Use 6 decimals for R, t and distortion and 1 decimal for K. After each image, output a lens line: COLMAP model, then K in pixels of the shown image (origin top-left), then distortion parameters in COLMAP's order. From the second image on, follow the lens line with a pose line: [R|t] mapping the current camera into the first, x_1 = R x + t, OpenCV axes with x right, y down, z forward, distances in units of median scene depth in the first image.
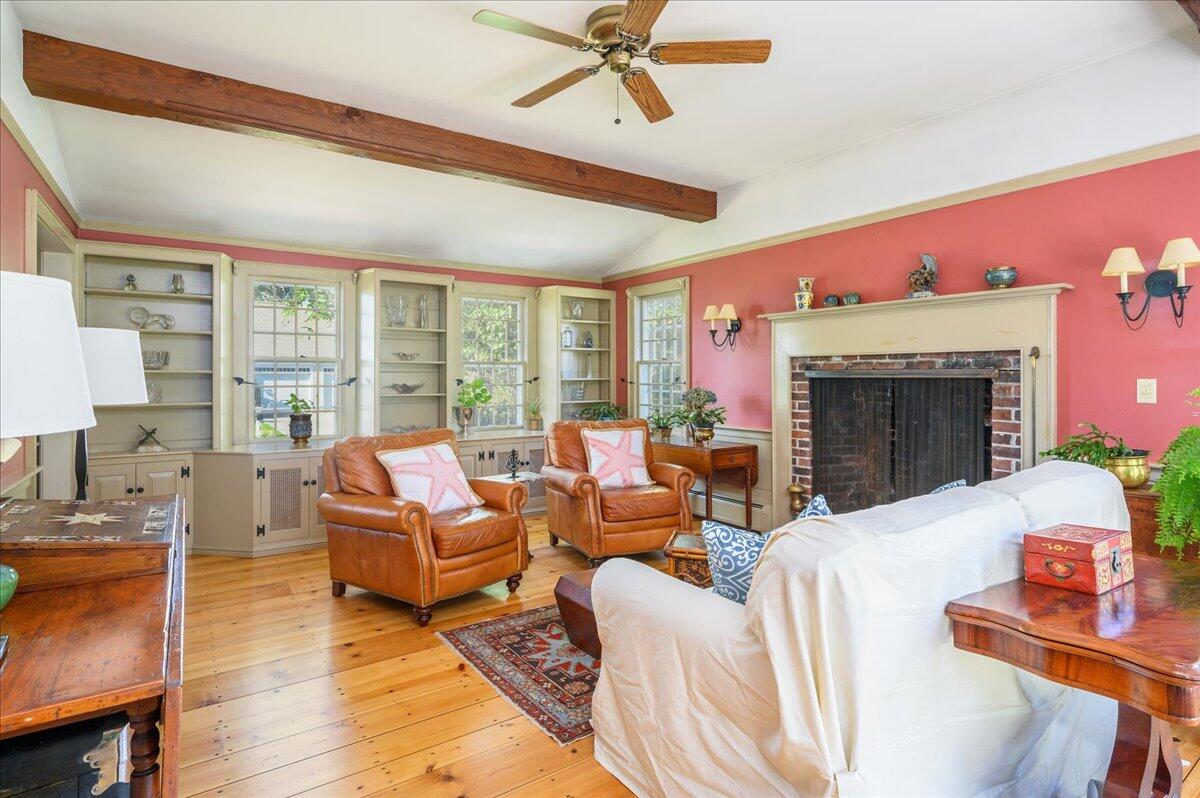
lens RADIAL K [[583.4, 0, 599.3], [0, 583.4, 381.3], [0, 0, 1]] dist [-0.000350, -0.000135]
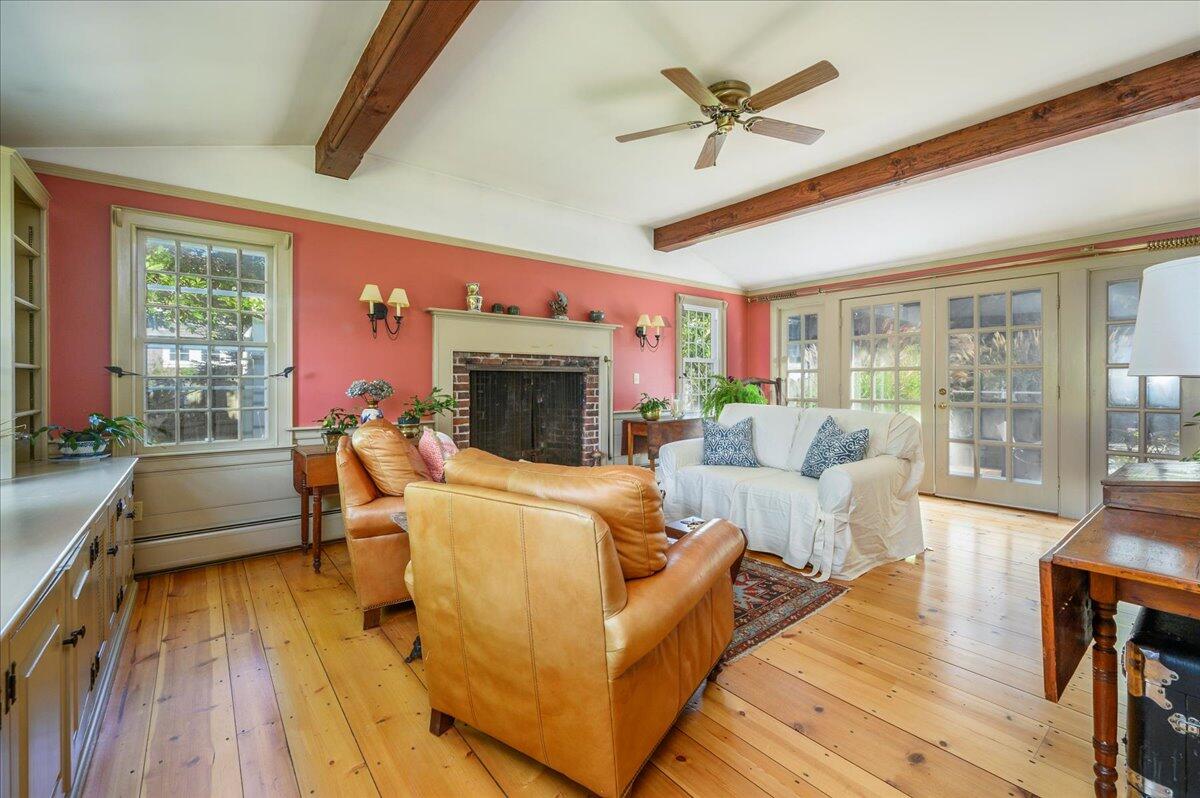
lens RADIAL K [[504.9, 0, 597.9], [0, 504.9, 385.8], [0, 0, 1]] dist [-0.000621, -0.000098]
pose [[-0.049417, -0.009101, 0.998737, -0.831727], [0.005509, 0.999941, 0.009385, 0.020750], [-0.998763, 0.005965, -0.049364, 1.024427]]
